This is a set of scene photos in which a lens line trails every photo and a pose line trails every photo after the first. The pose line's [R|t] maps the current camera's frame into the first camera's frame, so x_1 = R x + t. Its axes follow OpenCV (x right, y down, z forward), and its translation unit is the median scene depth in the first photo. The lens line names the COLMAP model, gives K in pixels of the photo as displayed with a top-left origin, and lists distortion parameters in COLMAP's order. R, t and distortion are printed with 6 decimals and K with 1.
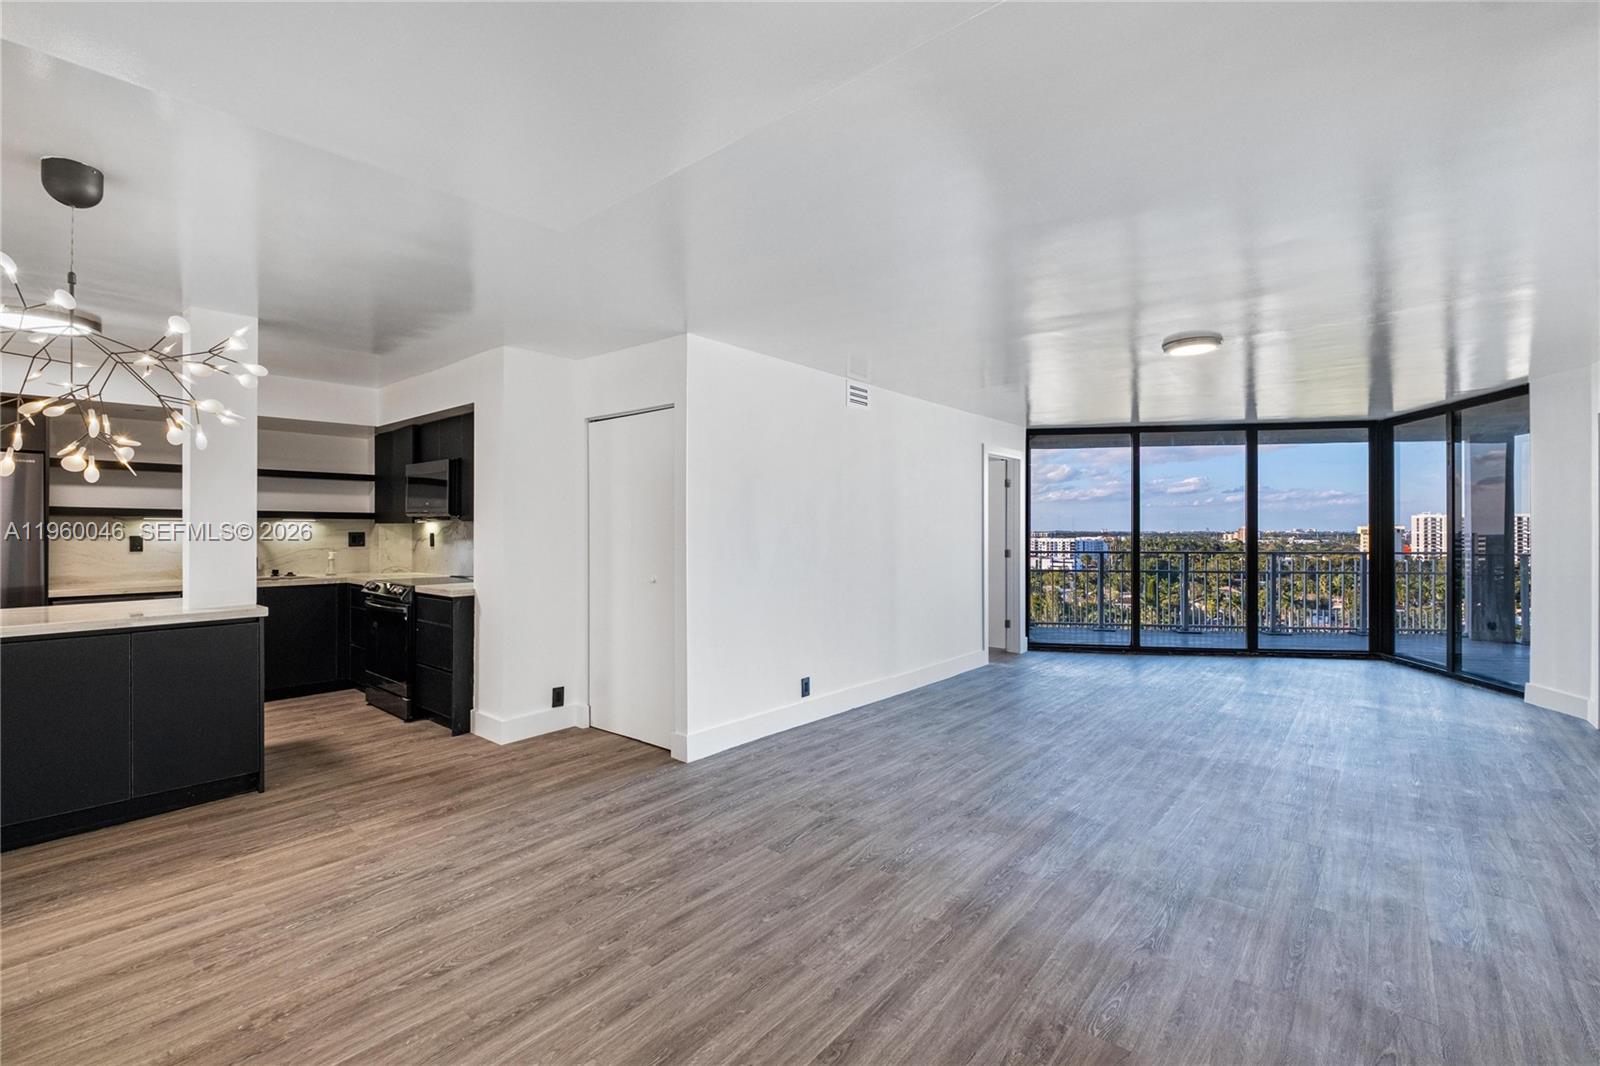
lens RADIAL K [[690.4, 0, 801.5], [0, 690.4, 532.1], [0, 0, 1]] dist [0.001970, -0.003642]
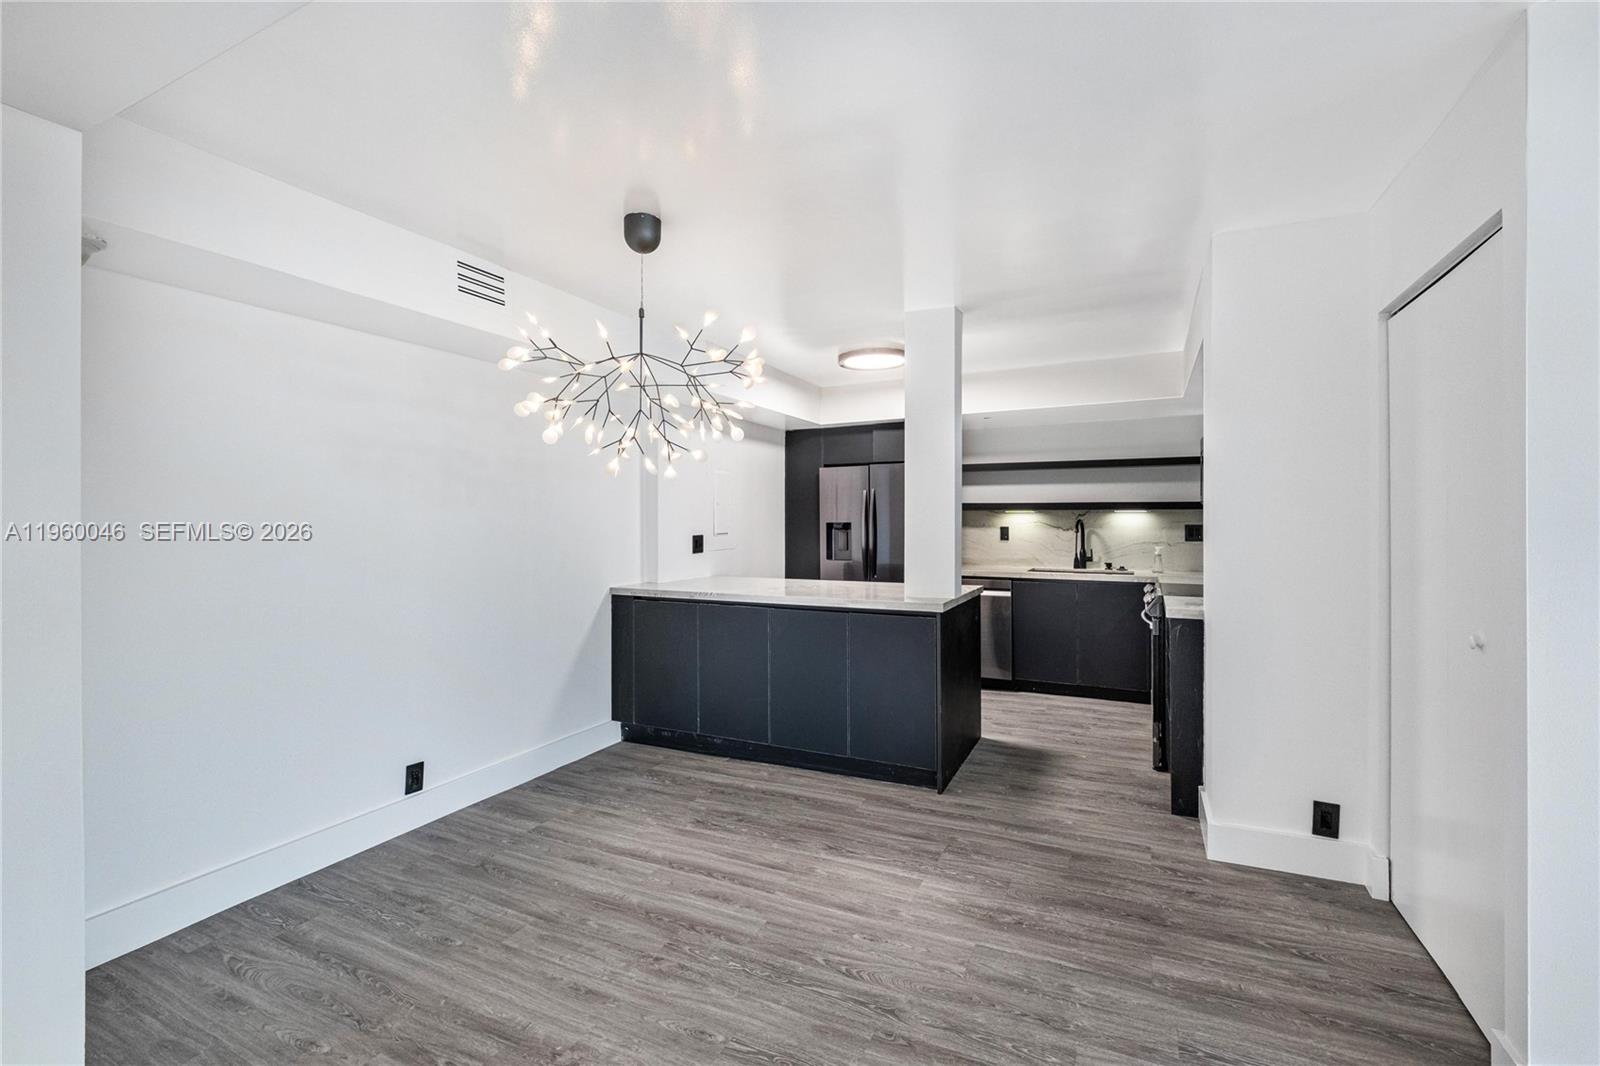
lens RADIAL K [[690.4, 0, 806.9], [0, 690.4, 521.1], [0, 0, 1]] dist [0.001970, -0.003642]
pose [[0.267593, 0.003851, -0.963524, 0.100924], [-0.005186, 0.999983, 0.002556, -0.007204], [0.963518, 0.004312, 0.267608, 0.561517]]
